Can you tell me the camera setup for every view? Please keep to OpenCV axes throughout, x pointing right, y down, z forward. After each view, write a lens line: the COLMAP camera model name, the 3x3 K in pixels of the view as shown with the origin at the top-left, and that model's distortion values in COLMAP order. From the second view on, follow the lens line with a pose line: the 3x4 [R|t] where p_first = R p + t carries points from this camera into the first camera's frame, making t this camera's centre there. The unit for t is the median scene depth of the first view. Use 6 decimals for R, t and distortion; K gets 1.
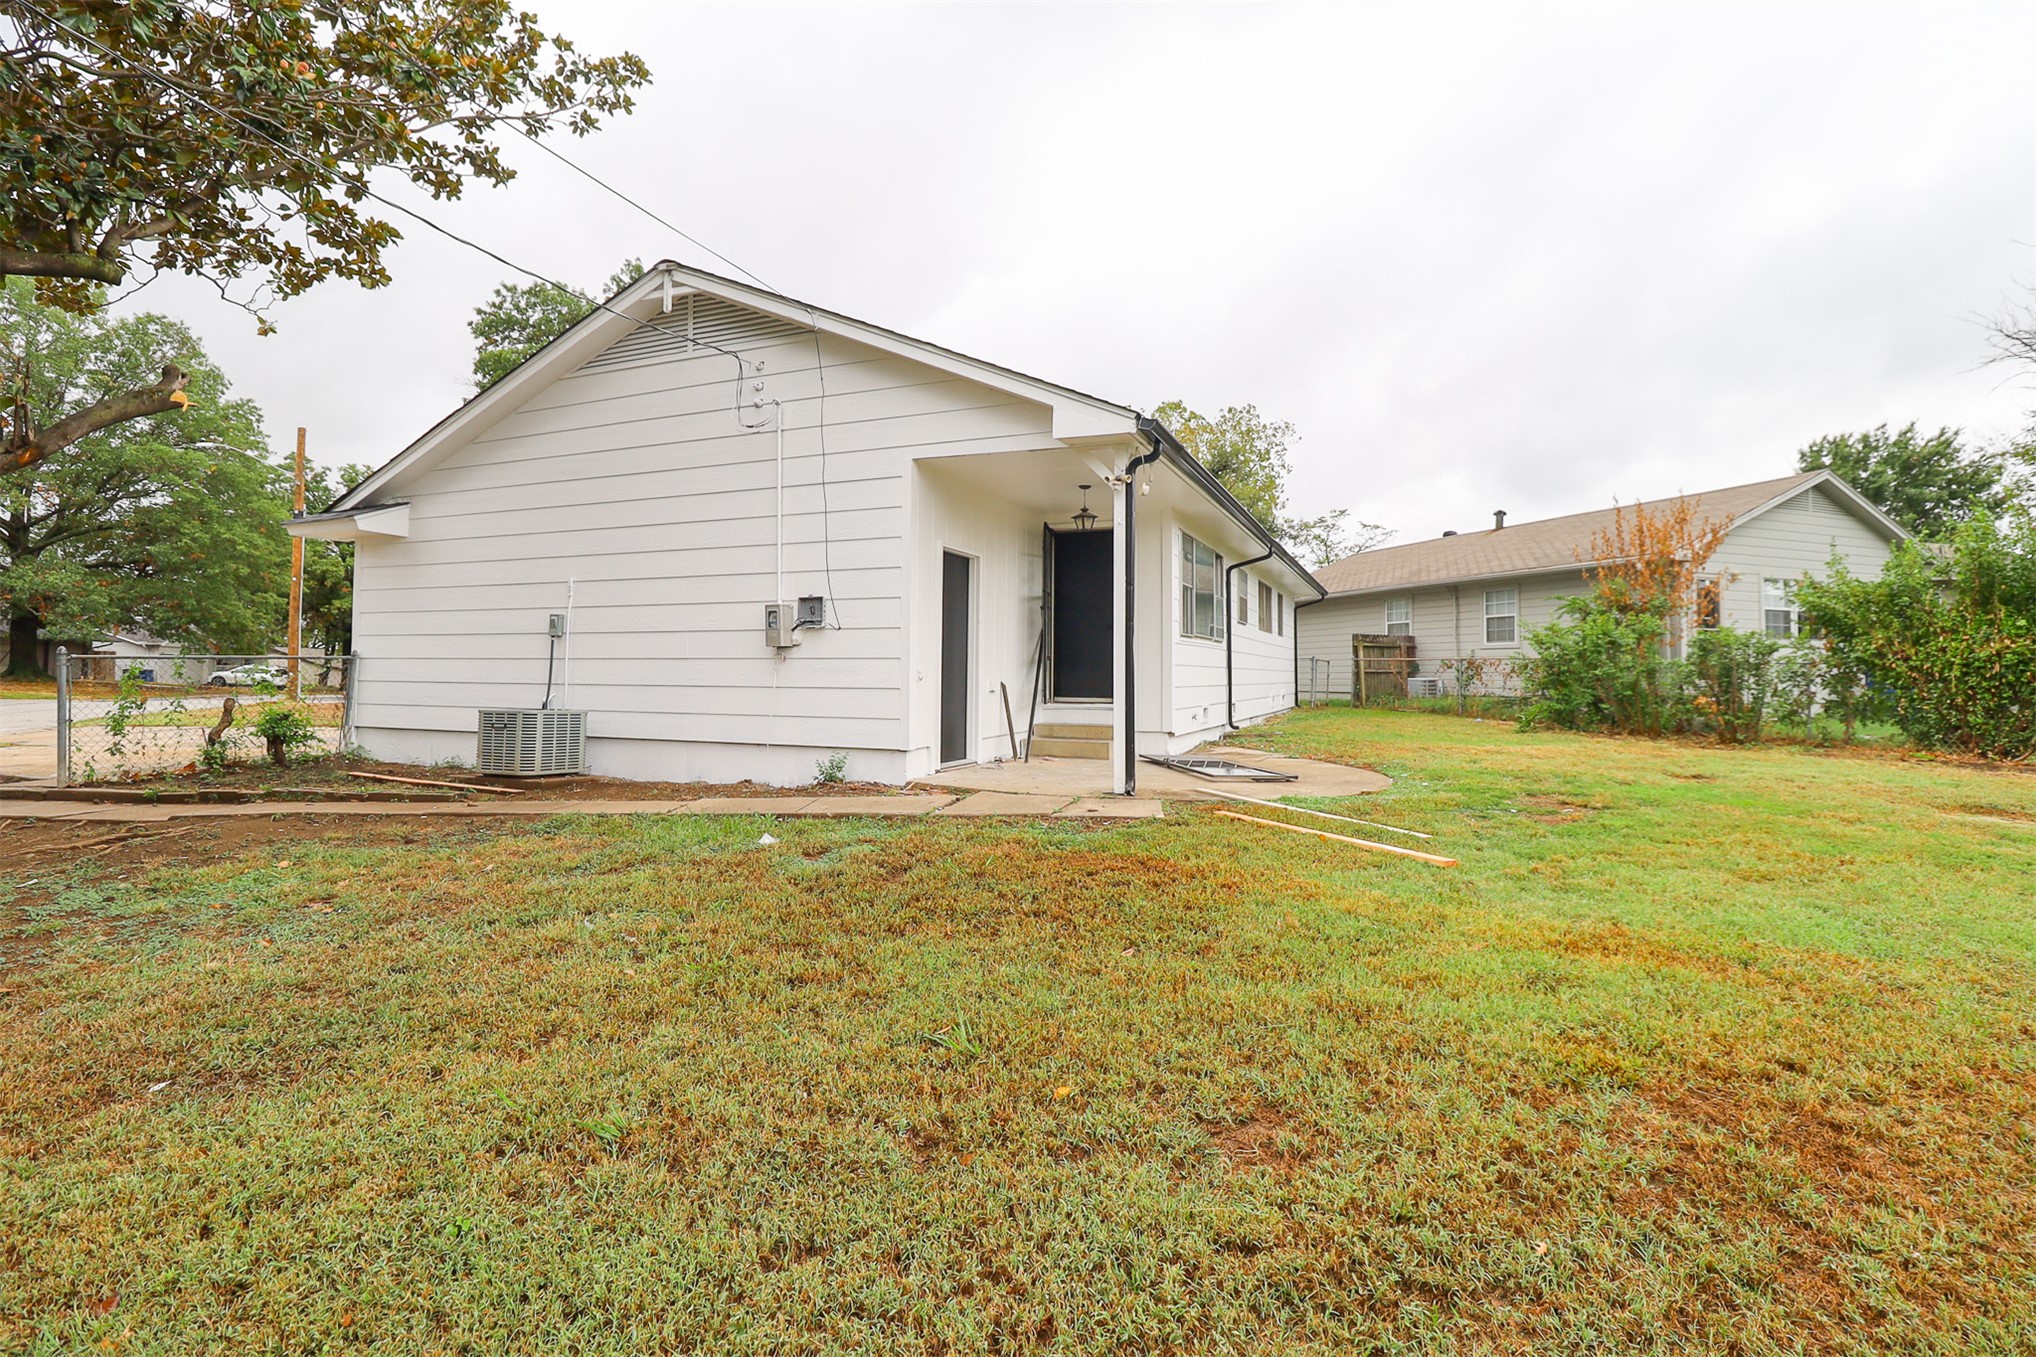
lens RADIAL K [[949.7, 0, 1024.3], [0, 949.7, 652.7], [0, 0, 1]] dist [0.001819, 0.000368]
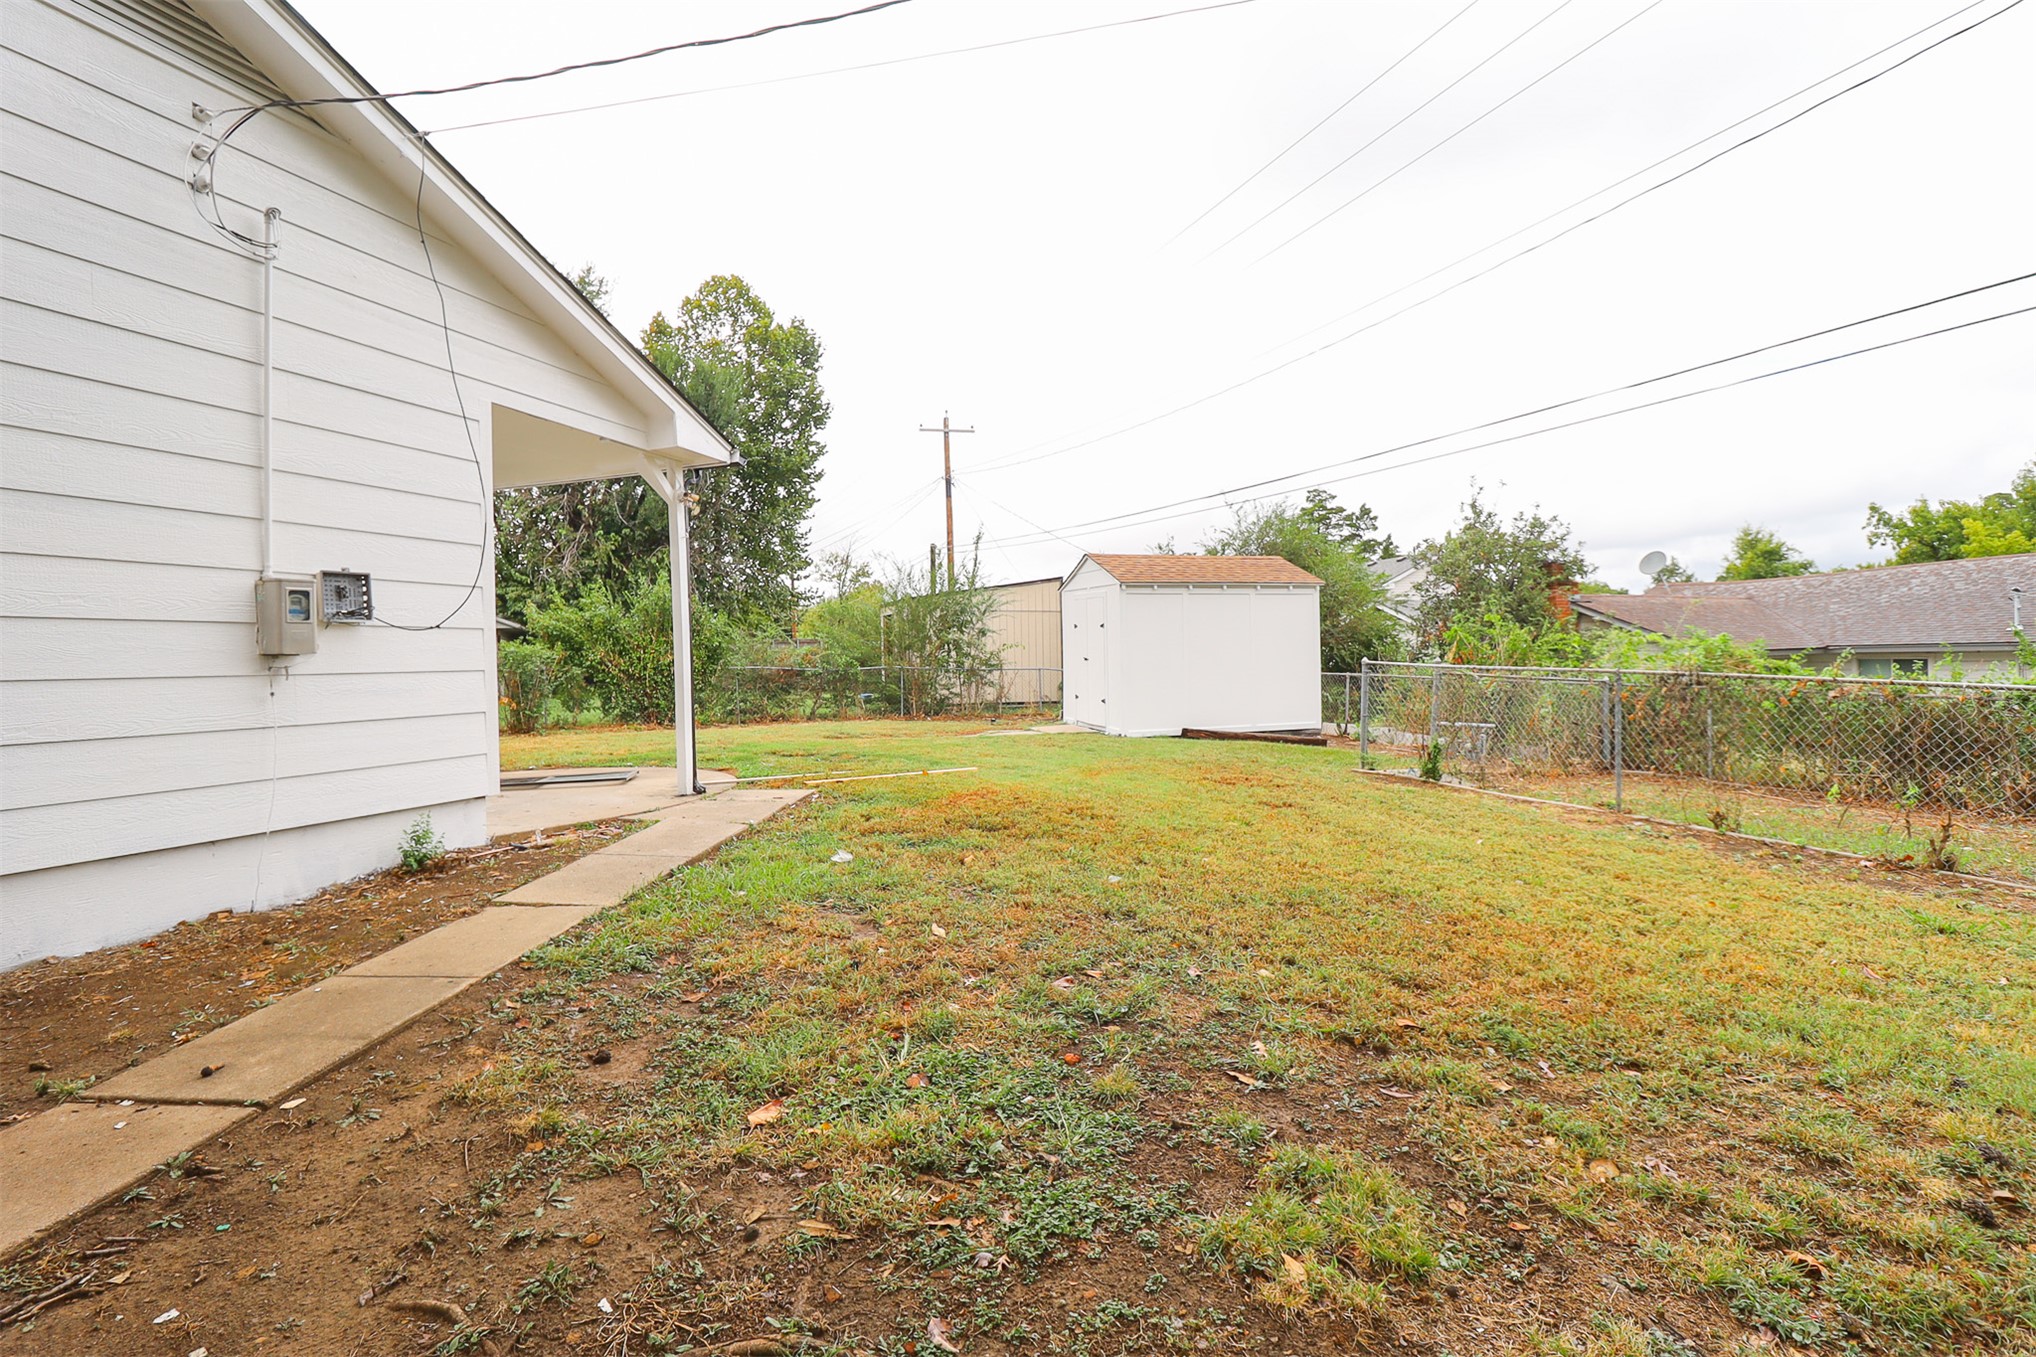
lens RADIAL K [[949.7, 0, 1024.3], [0, 949.7, 652.7], [0, 0, 1]] dist [0.001819, 0.000368]
pose [[-0.075371, 0.002144, 0.997153, -0.854903], [0.024421, 0.999702, -0.000303, 0.004046], [-0.996857, 0.024328, -0.075401, 0.607523]]
